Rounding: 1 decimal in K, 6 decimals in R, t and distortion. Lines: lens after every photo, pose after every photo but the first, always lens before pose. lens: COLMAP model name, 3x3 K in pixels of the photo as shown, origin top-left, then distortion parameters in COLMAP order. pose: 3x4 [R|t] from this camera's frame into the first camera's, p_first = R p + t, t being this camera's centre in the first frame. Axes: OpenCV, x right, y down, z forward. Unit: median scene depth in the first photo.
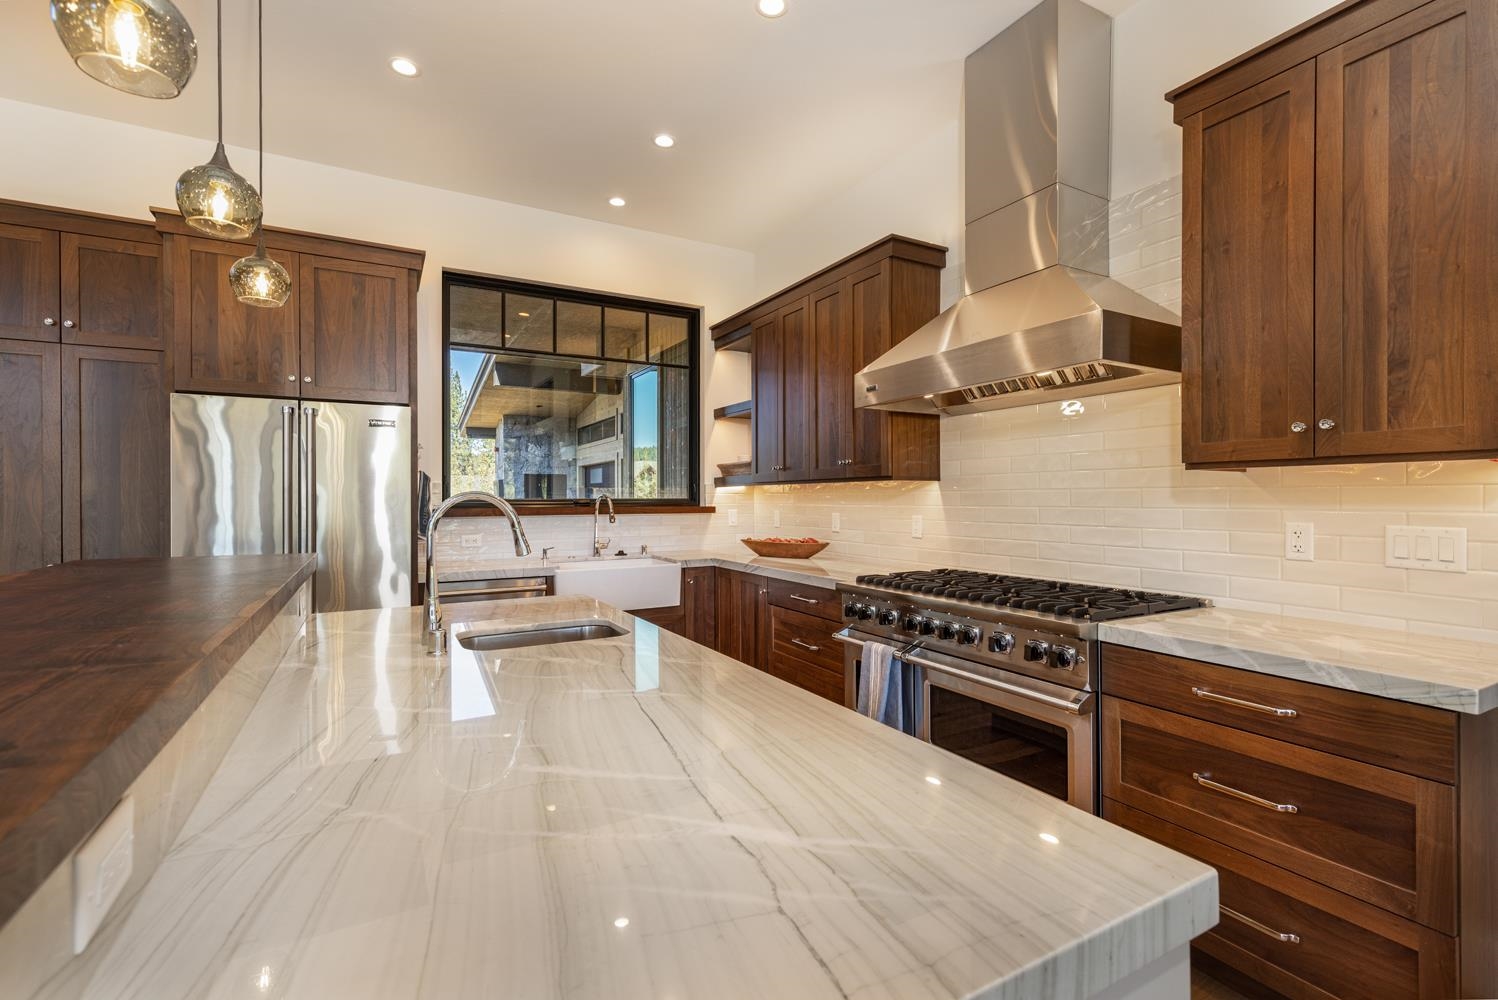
lens RADIAL K [[677.0, 0, 752.4], [0, 677.0, 499.7], [0, 0, 1]] dist [0.001465, 0.000183]
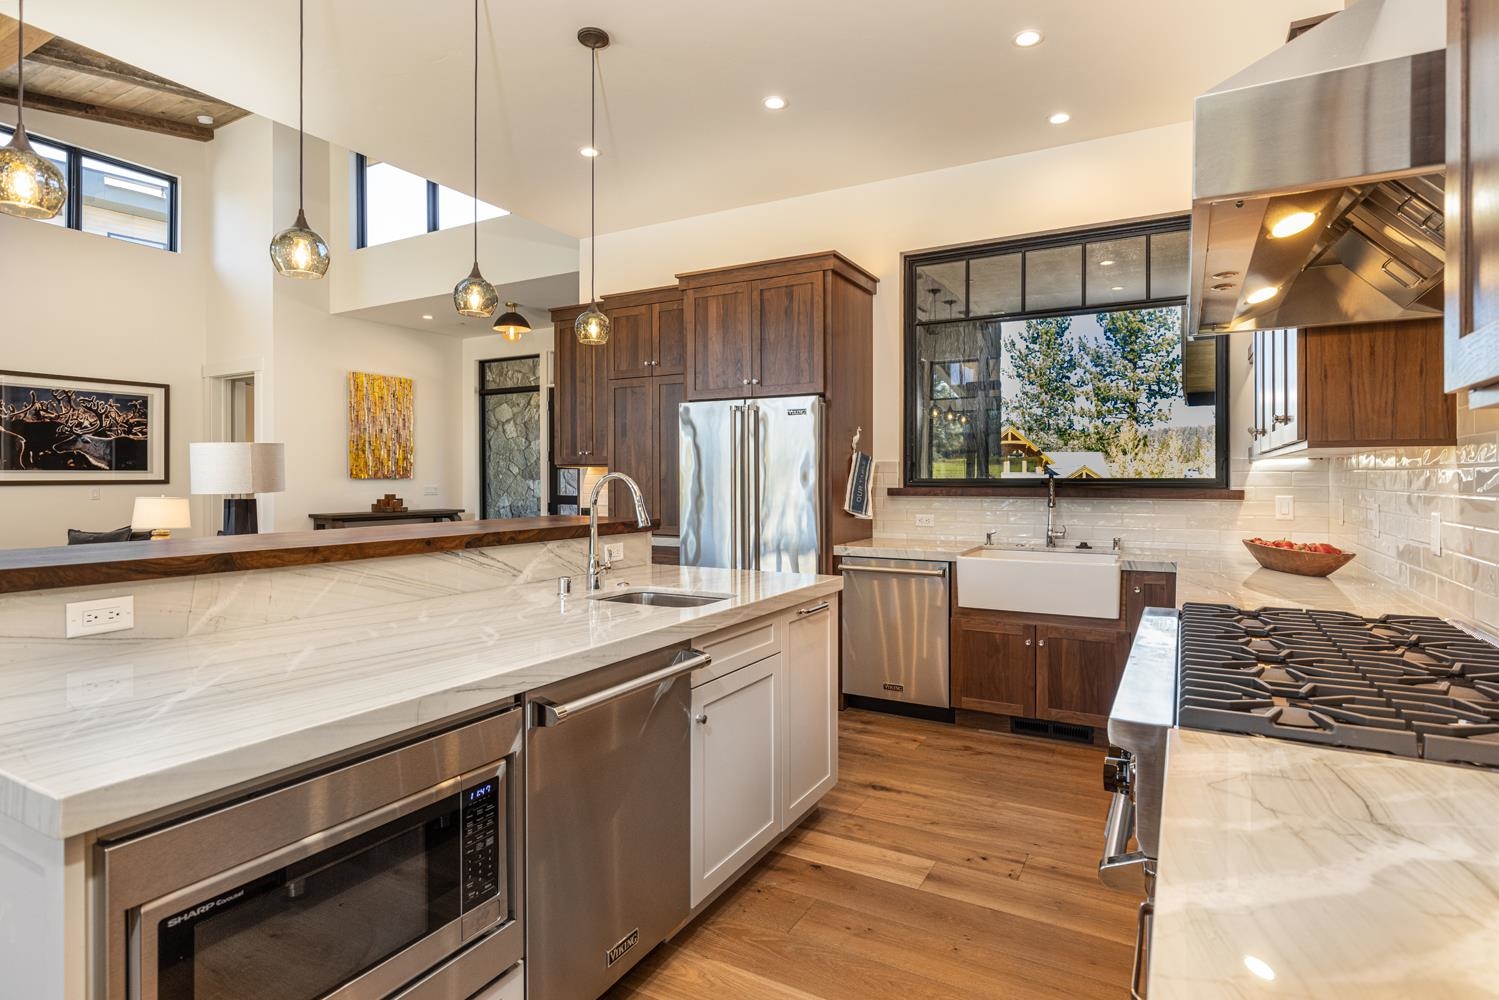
lens RADIAL K [[759.9, 0, 755.8], [0, 759.9, 485.2], [0, 0, 1]] dist [-0.001457, 0.000036]
pose [[0.521932, 0.011390, -0.852911, 0.401816], [-0.007133, 0.999934, 0.008989, 0.000942], [0.852957, 0.001392, 0.521979, 0.204316]]
